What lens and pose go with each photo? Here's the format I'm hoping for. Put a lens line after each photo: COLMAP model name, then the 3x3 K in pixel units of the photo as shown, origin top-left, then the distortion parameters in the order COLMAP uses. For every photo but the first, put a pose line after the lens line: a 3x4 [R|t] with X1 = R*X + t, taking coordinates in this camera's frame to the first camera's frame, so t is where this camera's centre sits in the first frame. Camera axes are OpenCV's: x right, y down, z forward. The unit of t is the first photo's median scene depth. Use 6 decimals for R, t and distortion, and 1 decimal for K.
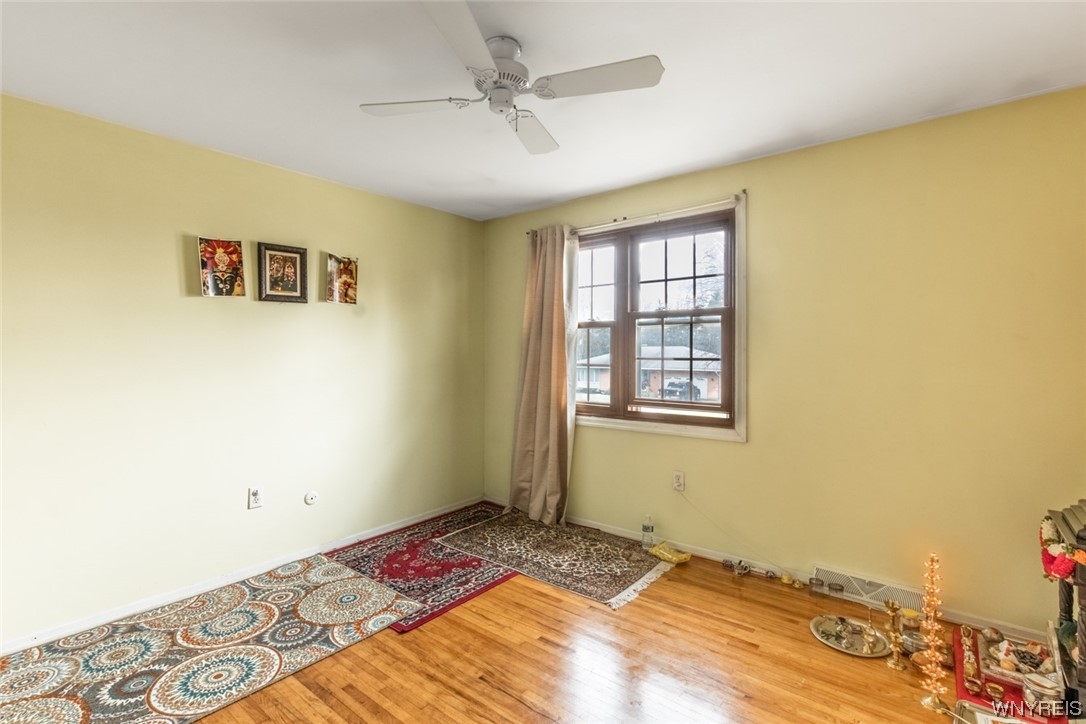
lens RADIAL K [[498.7, 0, 543.0], [0, 498.7, 362.0], [0, 0, 1]] dist [-0.015918, -0.000191]
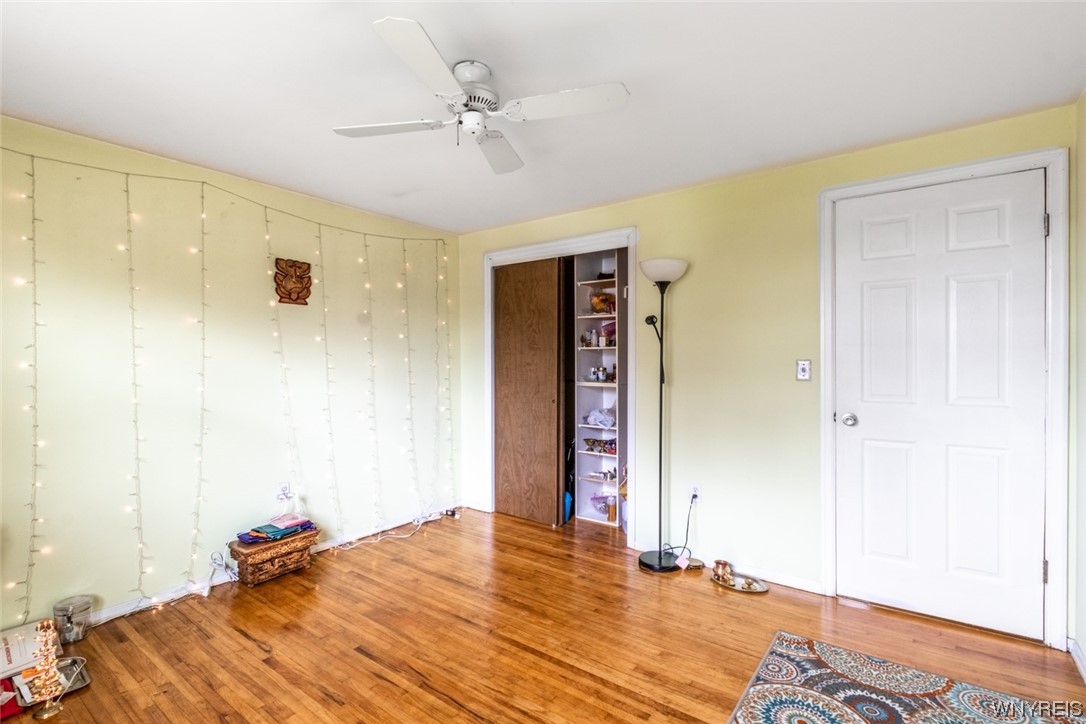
lens RADIAL K [[498.7, 0, 543.0], [0, 498.7, 362.0], [0, 0, 1]] dist [-0.015918, -0.000191]
pose [[-0.999202, 0.008650, -0.038982, -0.177607], [0.007564, 0.999582, 0.027921, -0.039515], [0.039207, 0.027604, -0.998850, 1.969853]]
